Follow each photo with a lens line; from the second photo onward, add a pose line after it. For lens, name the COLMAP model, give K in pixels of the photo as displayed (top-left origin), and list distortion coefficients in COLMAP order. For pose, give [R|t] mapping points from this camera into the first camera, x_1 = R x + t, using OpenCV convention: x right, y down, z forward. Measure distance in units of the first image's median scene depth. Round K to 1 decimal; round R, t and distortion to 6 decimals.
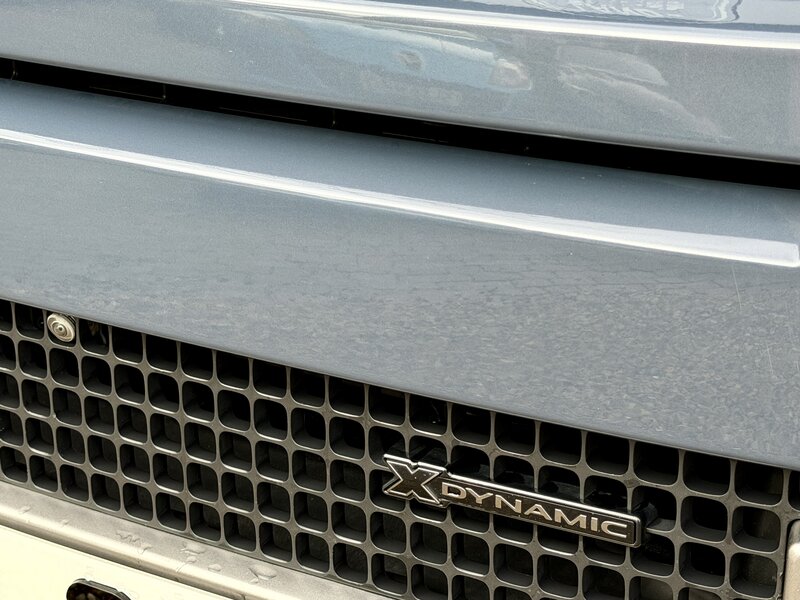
lens RADIAL K [[1652.7, 0, 397.9], [0, 1652.7, 299.1], [0, 0, 1]] dist [0.093290, 0.000000]
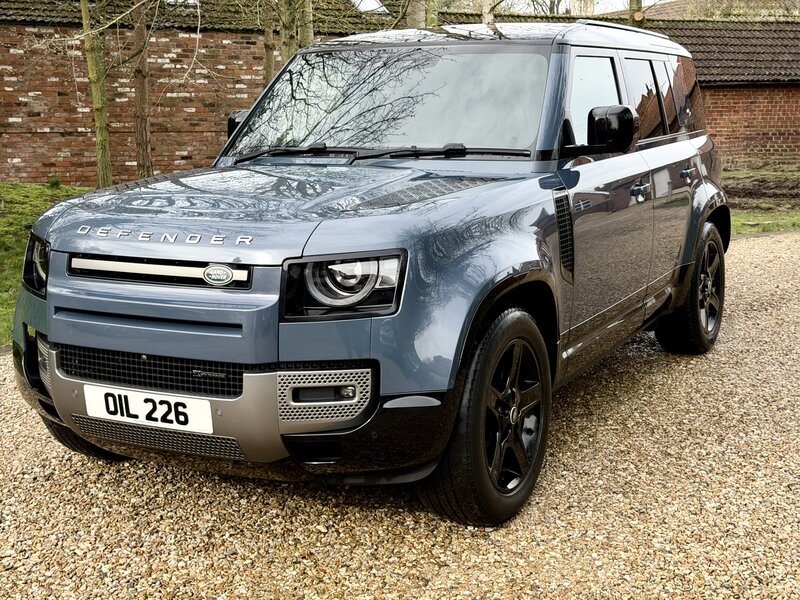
lens RADIAL K [[1107.0, 0, 399.9], [0, 1107.0, 295.6], [0, 0, 1]] dist [0.108723, 0.000000]
pose [[0.998104, -0.003525, 0.061444, 0.571113], [0.017133, 0.974806, -0.222397, 0.839651], [-0.059112, 0.223028, 0.973018, -3.631569]]
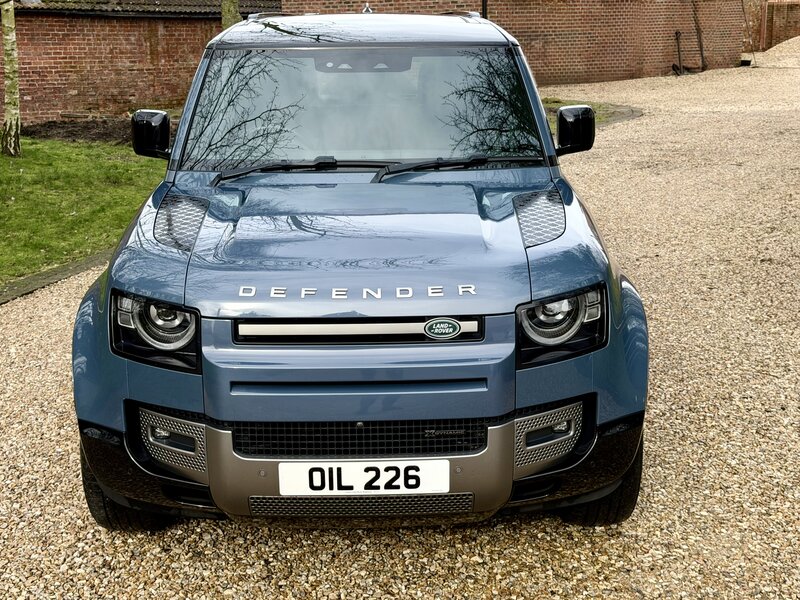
lens RADIAL K [[1107.0, 0, 397.1], [0, 1107.0, 303.4], [0, 0, 1]] dist [0.108723, 0.000000]
pose [[0.846056, -0.121394, 0.519088, -2.326582], [0.197214, 0.975919, -0.093209, -0.009424], [-0.495273, 0.181231, 0.849623, -2.770940]]
